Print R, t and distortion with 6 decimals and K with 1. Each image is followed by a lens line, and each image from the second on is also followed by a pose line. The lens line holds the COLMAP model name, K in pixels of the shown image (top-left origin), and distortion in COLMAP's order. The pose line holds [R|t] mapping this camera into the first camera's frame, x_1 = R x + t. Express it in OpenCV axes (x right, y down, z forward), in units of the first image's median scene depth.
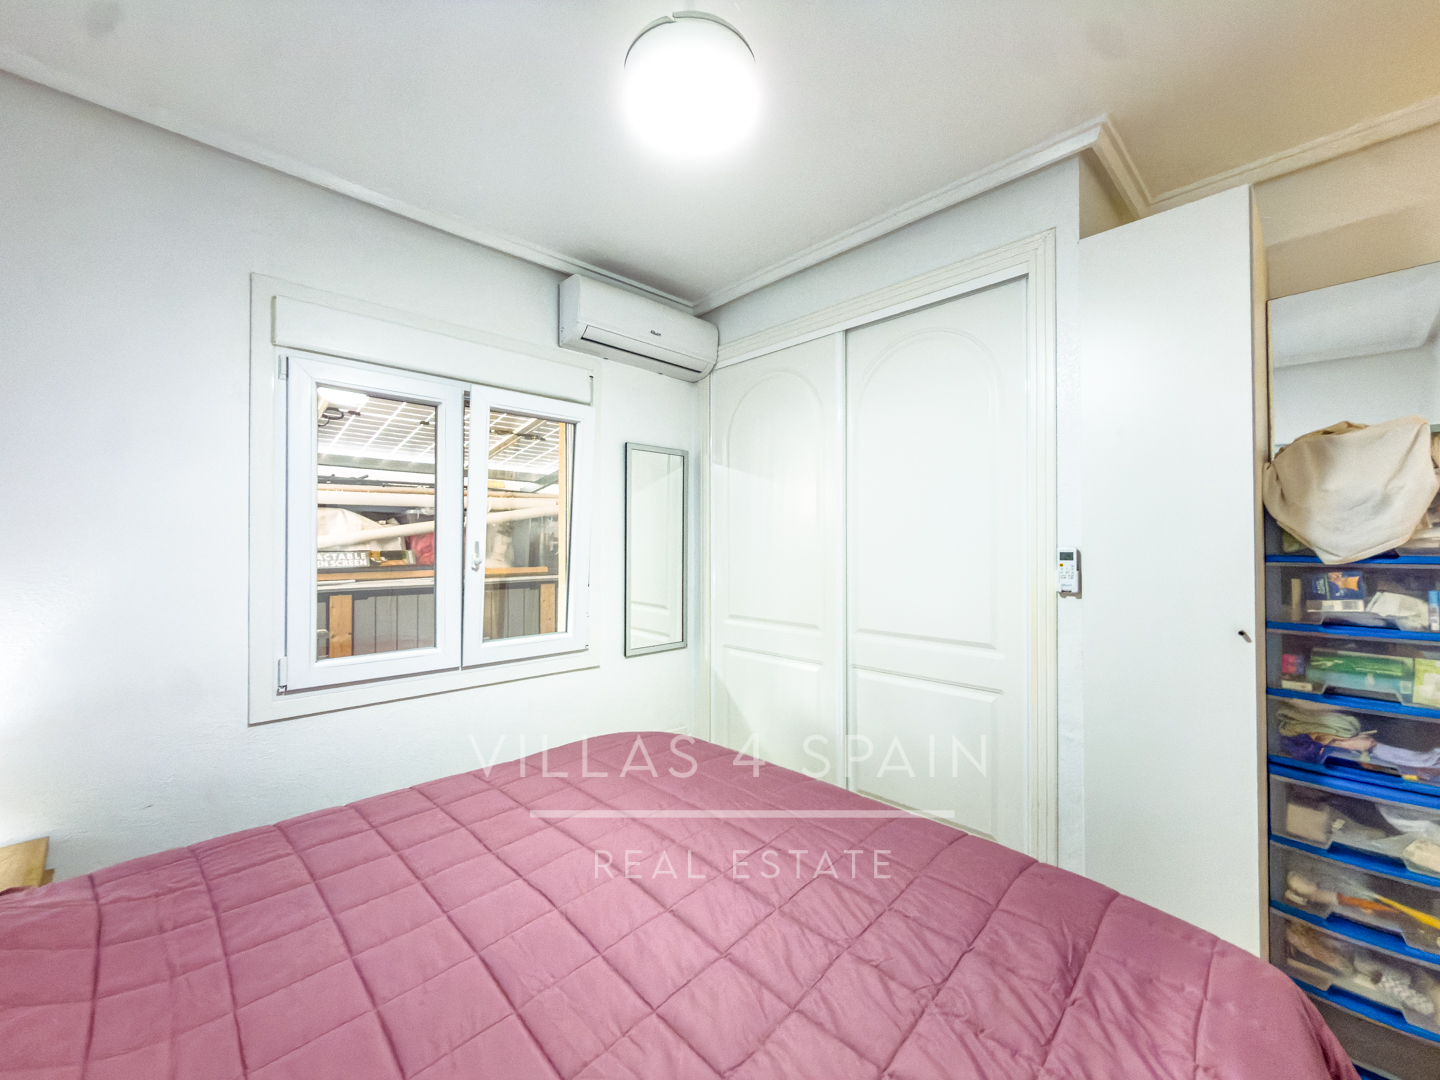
lens RADIAL K [[575.7, 0, 715.1], [0, 575.7, 538.6], [0, 0, 1]] dist [0.001192, 0.000103]
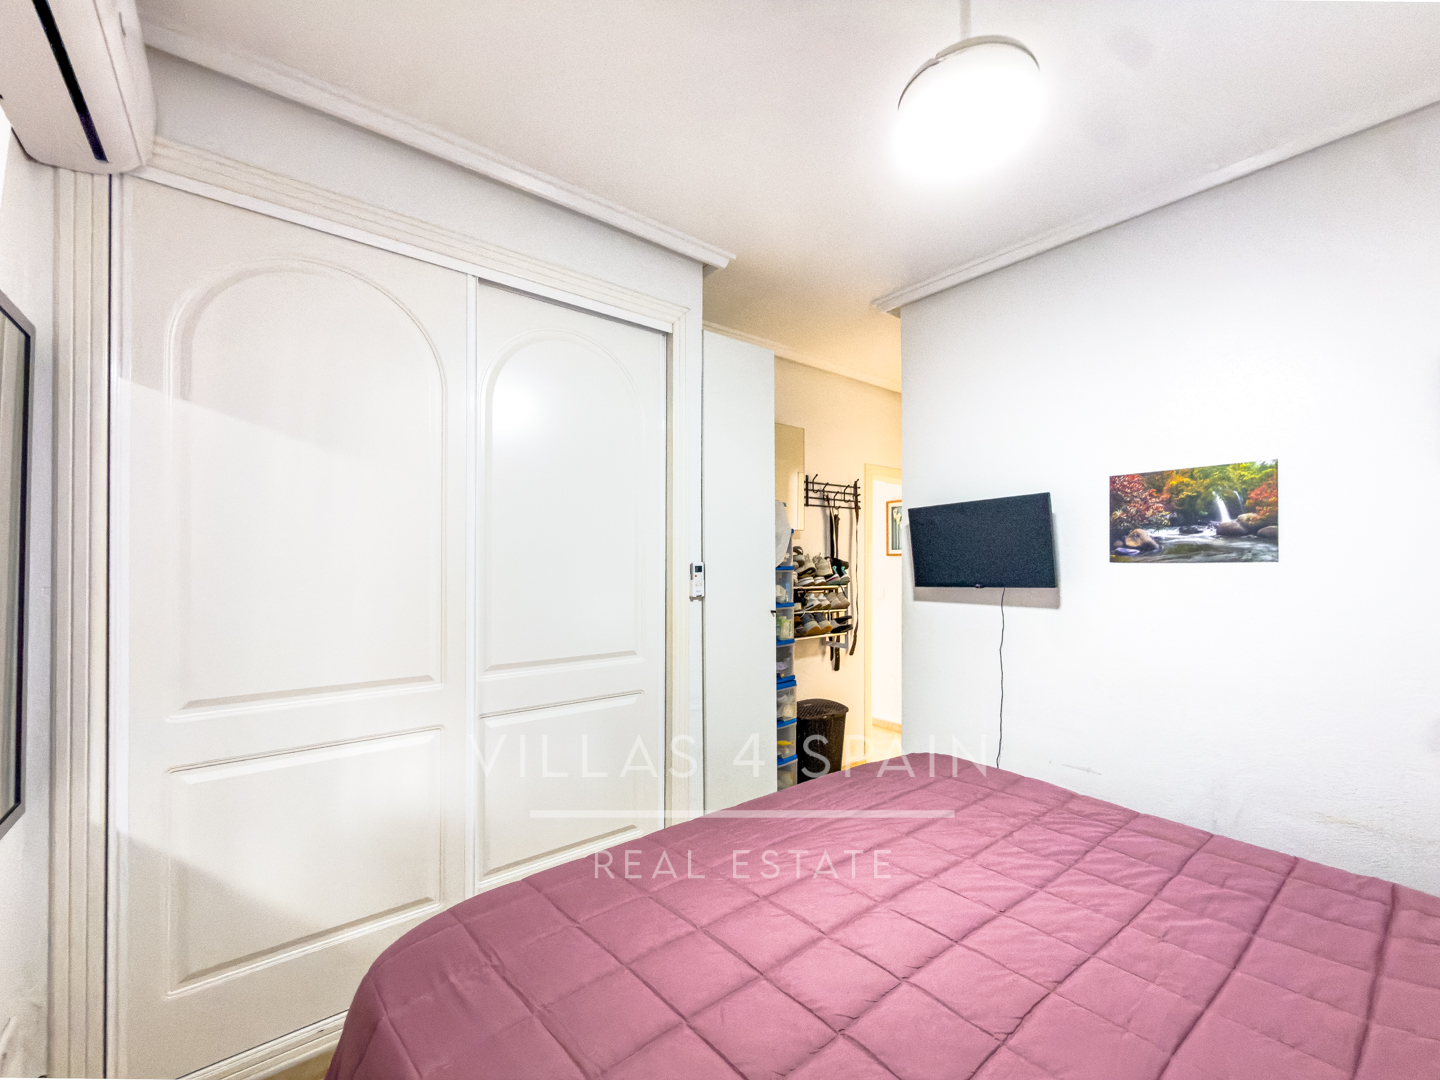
lens RADIAL K [[592.7, 0, 714.9], [0, 592.7, 551.1], [0, 0, 1]] dist [0.001946, 0.000286]
pose [[0.099505, 0.012610, 0.994957, -0.510702], [-0.014624, 0.999830, -0.011209, 0.003760], [-0.994930, -0.013435, 0.099673, 0.597900]]
